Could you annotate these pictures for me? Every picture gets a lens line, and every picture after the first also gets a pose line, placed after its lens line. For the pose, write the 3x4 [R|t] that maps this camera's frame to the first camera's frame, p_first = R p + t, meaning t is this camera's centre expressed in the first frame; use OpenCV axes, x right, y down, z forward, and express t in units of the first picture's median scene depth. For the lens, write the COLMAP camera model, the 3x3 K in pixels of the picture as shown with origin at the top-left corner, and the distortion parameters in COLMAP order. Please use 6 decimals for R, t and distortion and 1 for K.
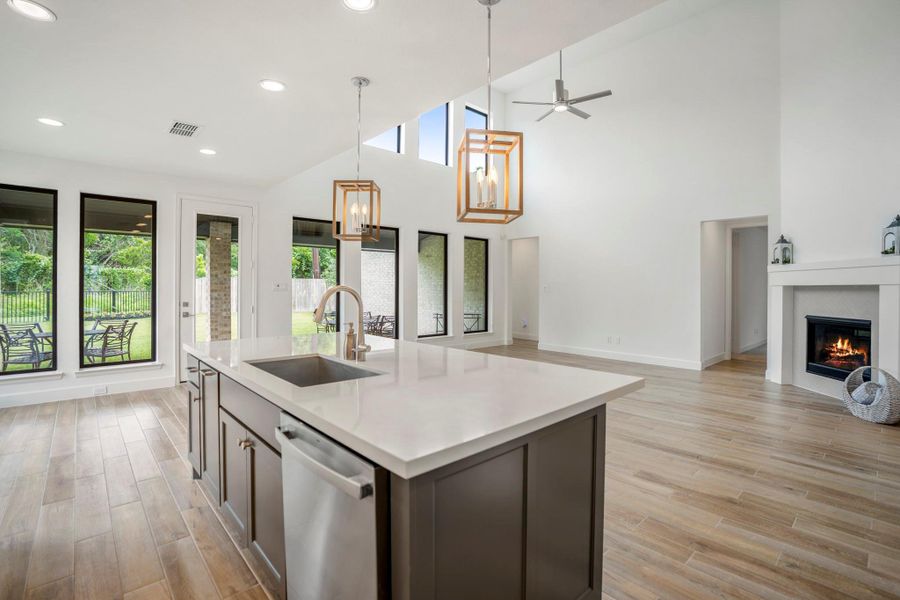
lens RADIAL K [[419.1, 0, 454.2], [0, 419.1, 296.2], [0, 0, 1]] dist [-0.039263, 0.005944]
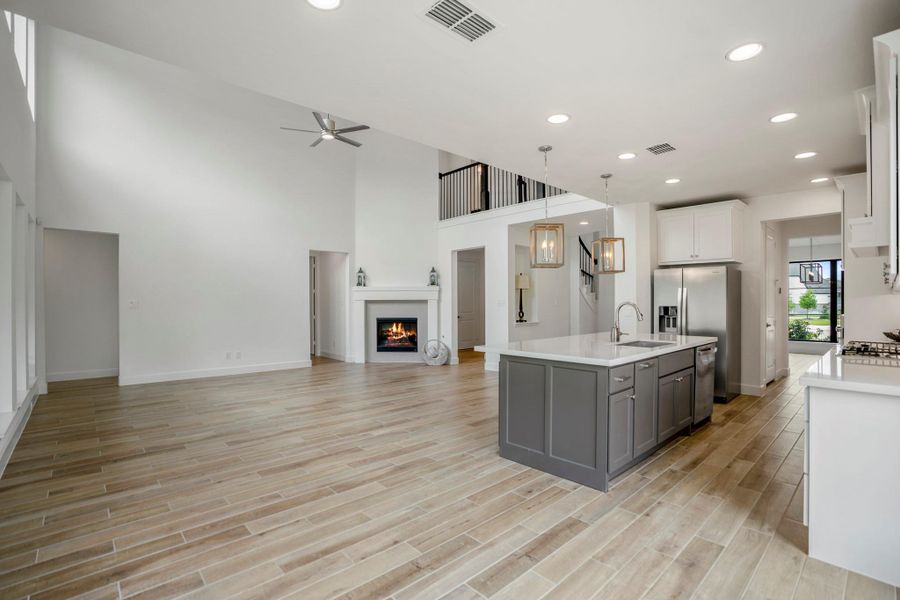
lens RADIAL K [[419.1, 0, 451.3], [0, 419.1, 301.6], [0, 0, 1]] dist [-0.039263, 0.005944]
pose [[-0.005375, -0.006370, 0.999965, -0.946243], [0.017512, 0.999826, 0.006463, -0.026334], [-0.999832, 0.017547, -0.005262, 0.786552]]
